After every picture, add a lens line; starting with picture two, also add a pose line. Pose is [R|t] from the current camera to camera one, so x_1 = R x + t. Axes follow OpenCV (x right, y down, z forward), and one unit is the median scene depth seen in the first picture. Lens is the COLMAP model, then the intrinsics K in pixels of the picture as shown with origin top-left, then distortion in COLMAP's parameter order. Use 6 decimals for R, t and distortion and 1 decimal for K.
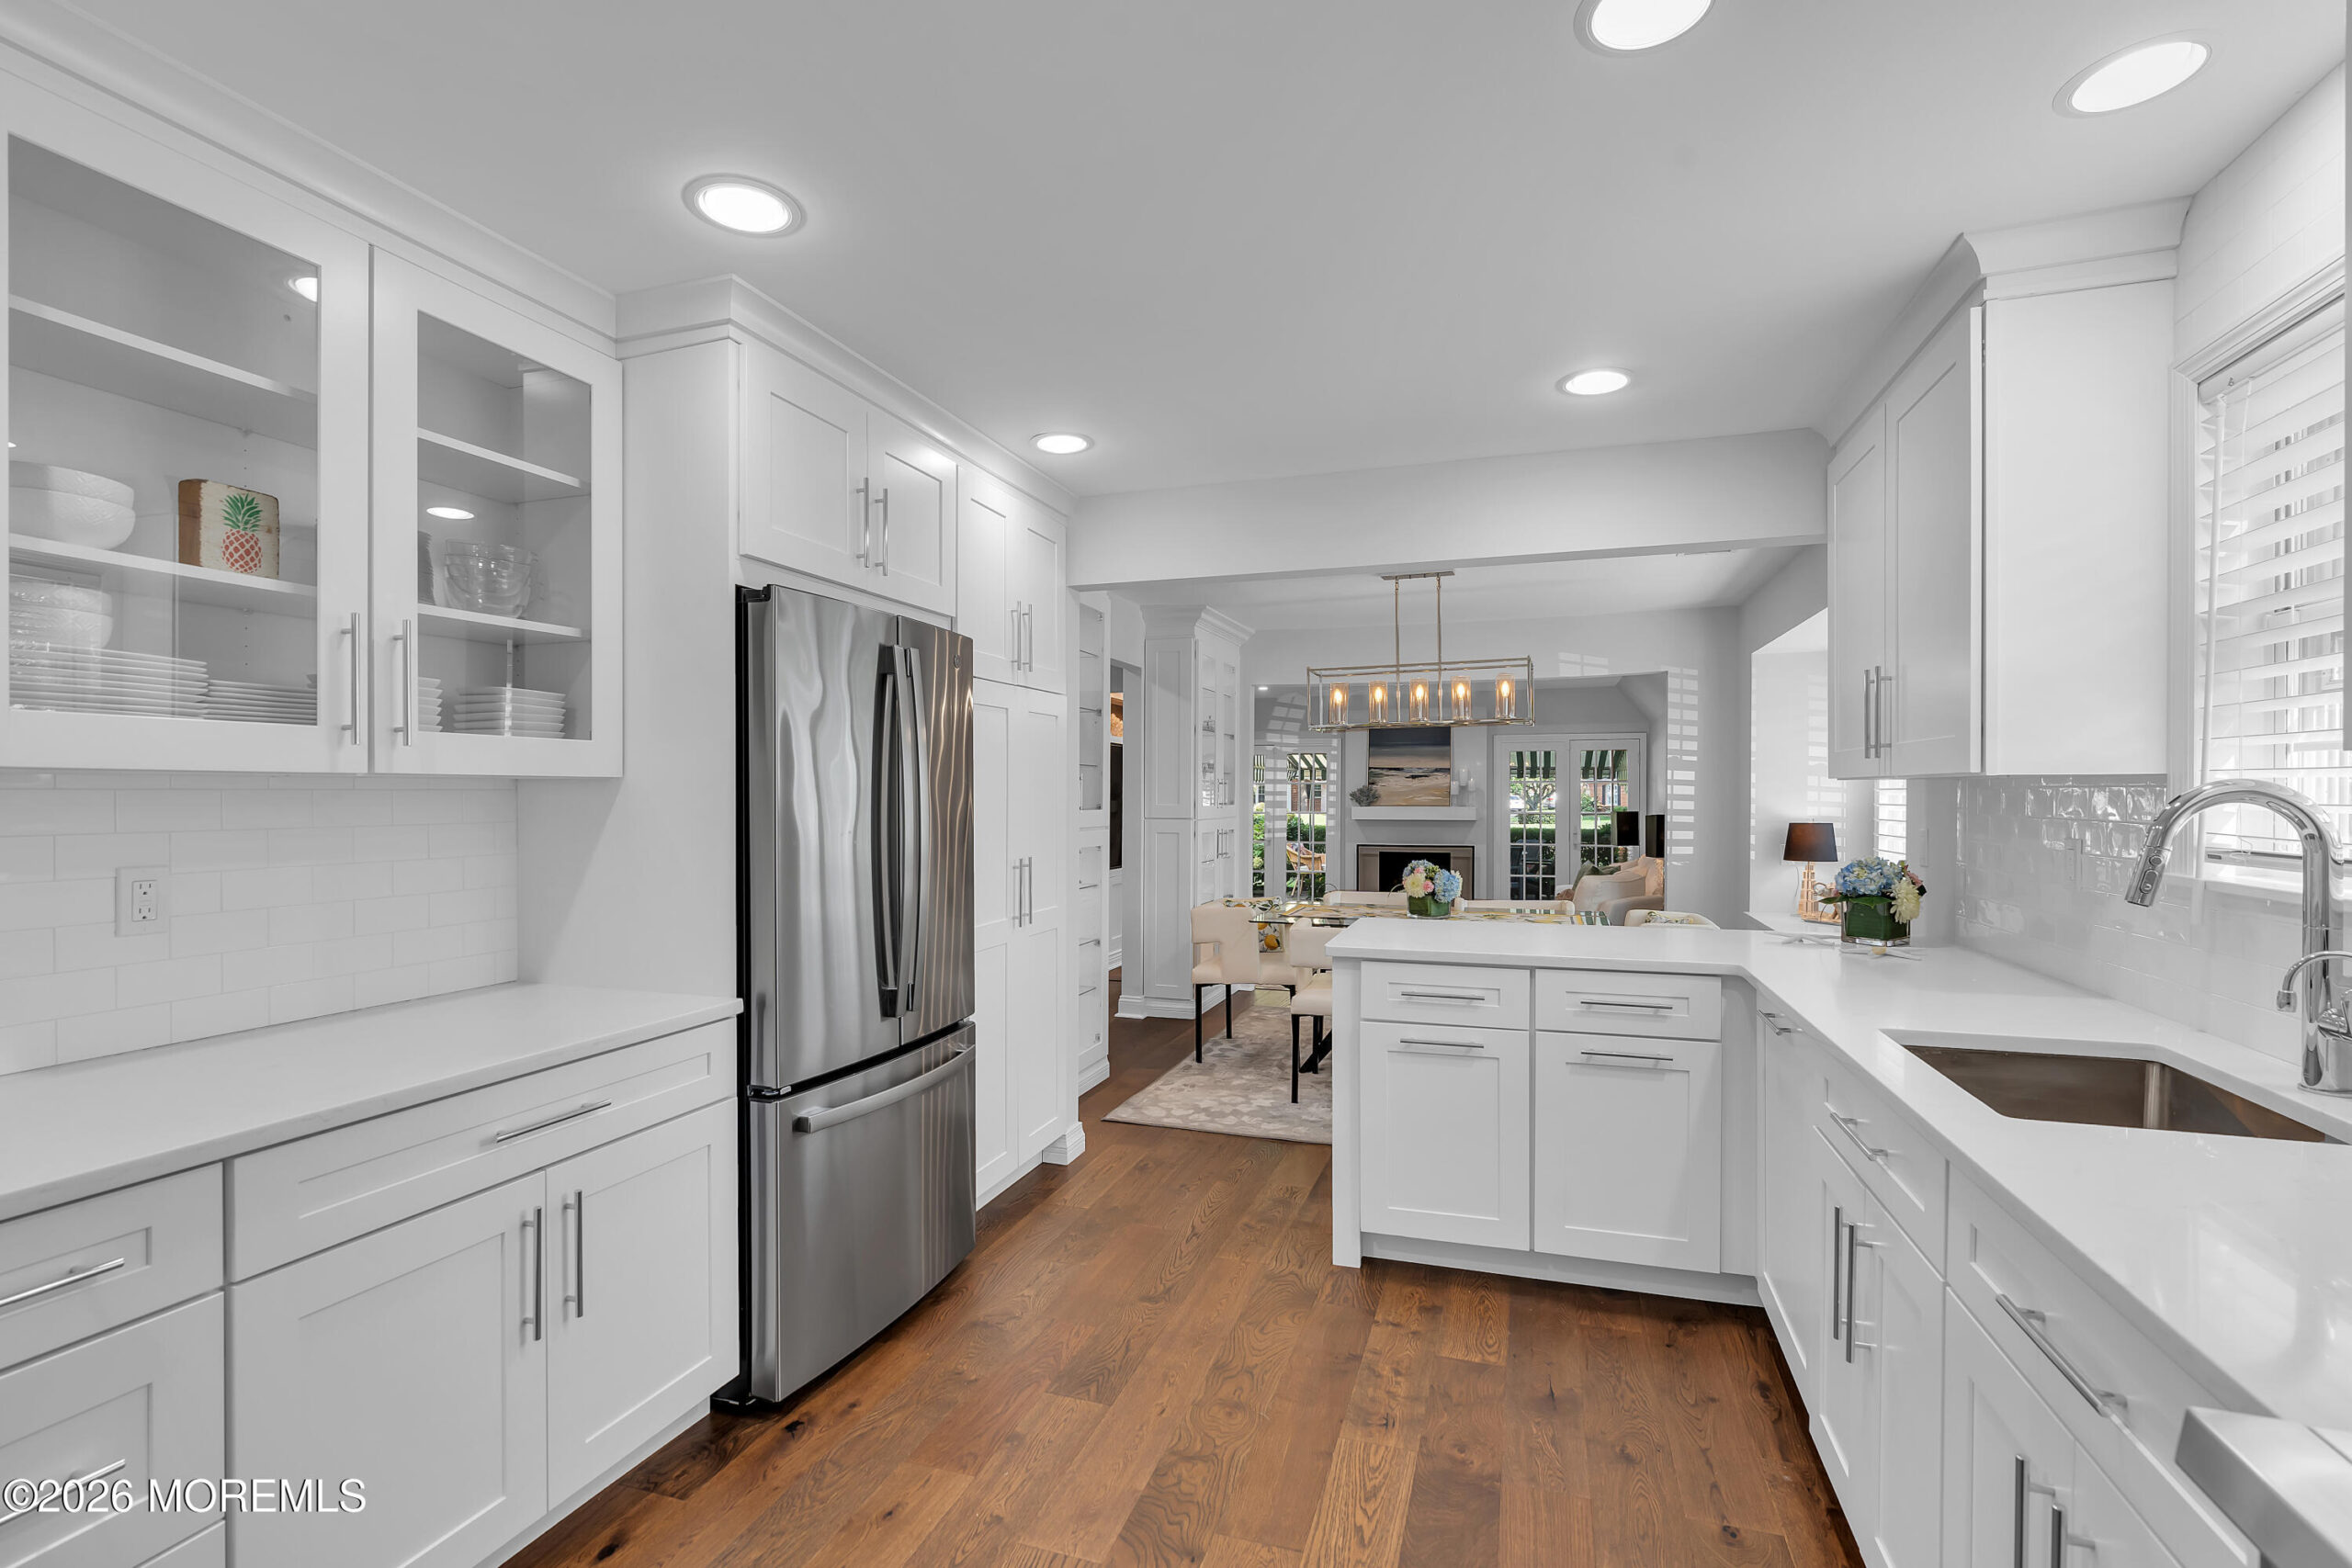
lens RADIAL K [[1066.6, 0, 1179.9], [0, 1066.6, 794.4], [0, 0, 1]] dist [-0.001931, 0.001079]
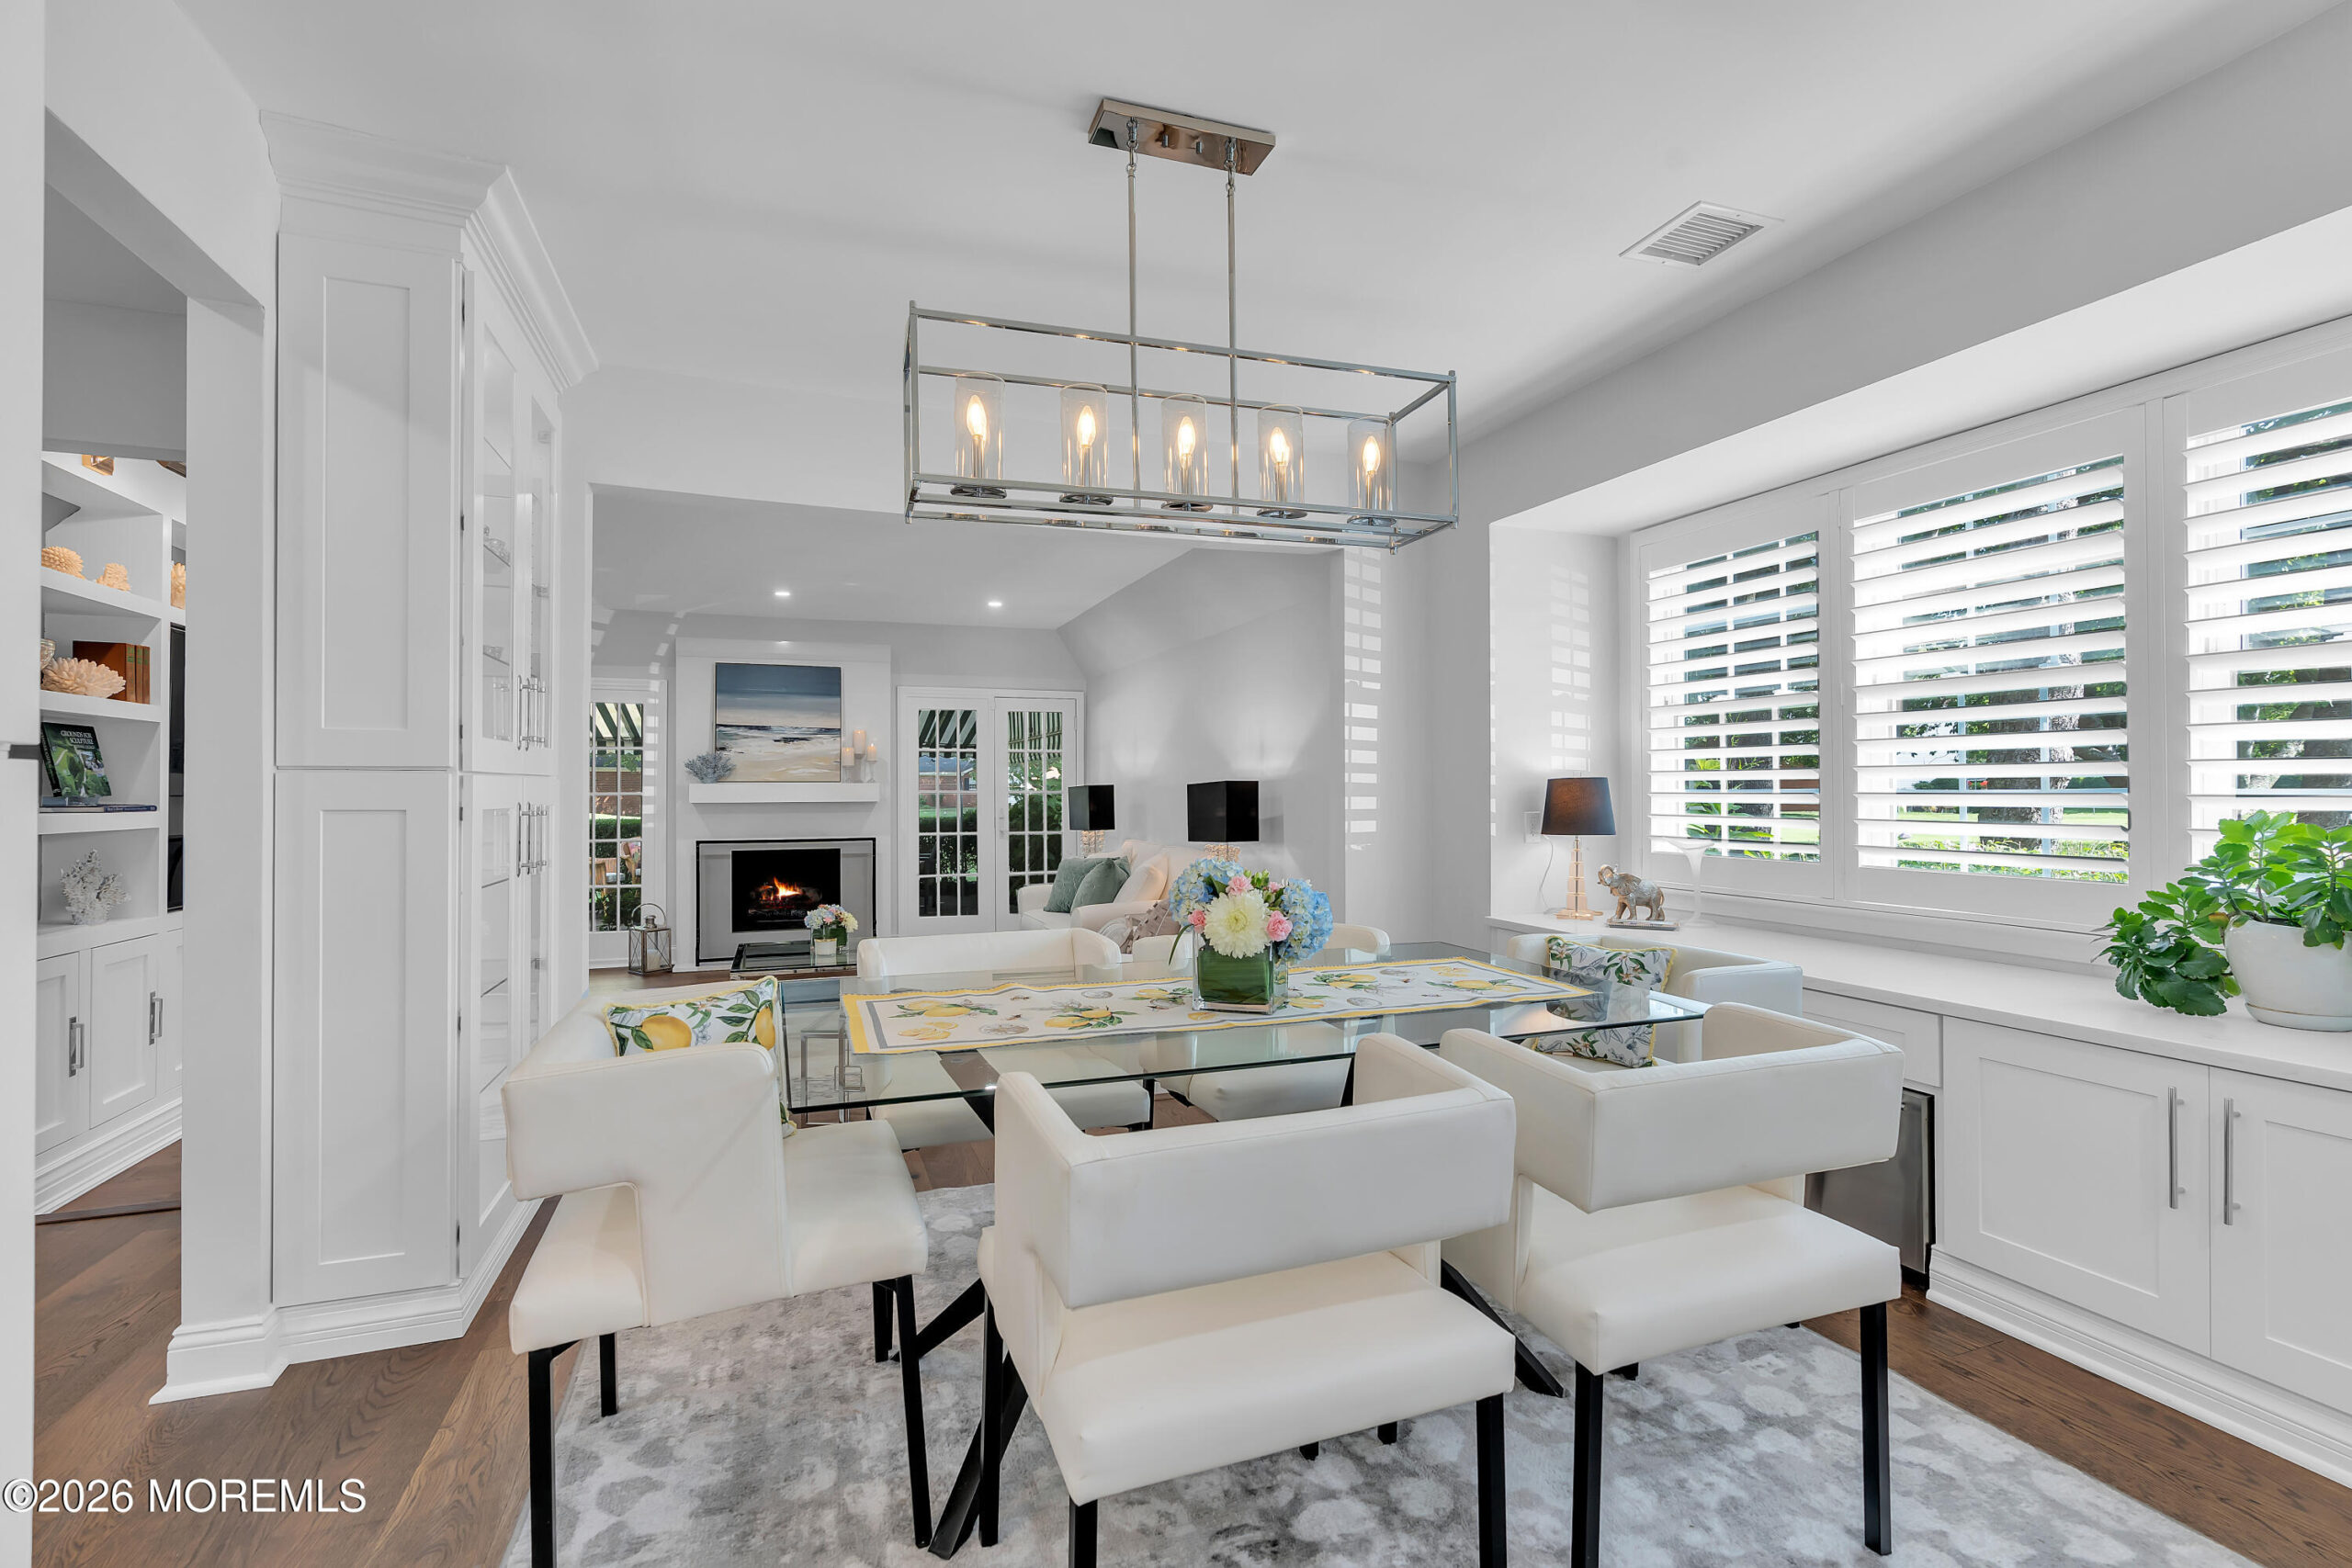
lens RADIAL K [[1066.6, 0, 1179.9], [0, 1066.6, 794.4], [0, 0, 1]] dist [-0.001931, 0.001079]
pose [[0.781852, -0.001488, 0.623462, -0.010945], [0.000075, 0.999997, 0.002294, 0.017312], [-0.623464, -0.001747, 0.781850, 0.310695]]
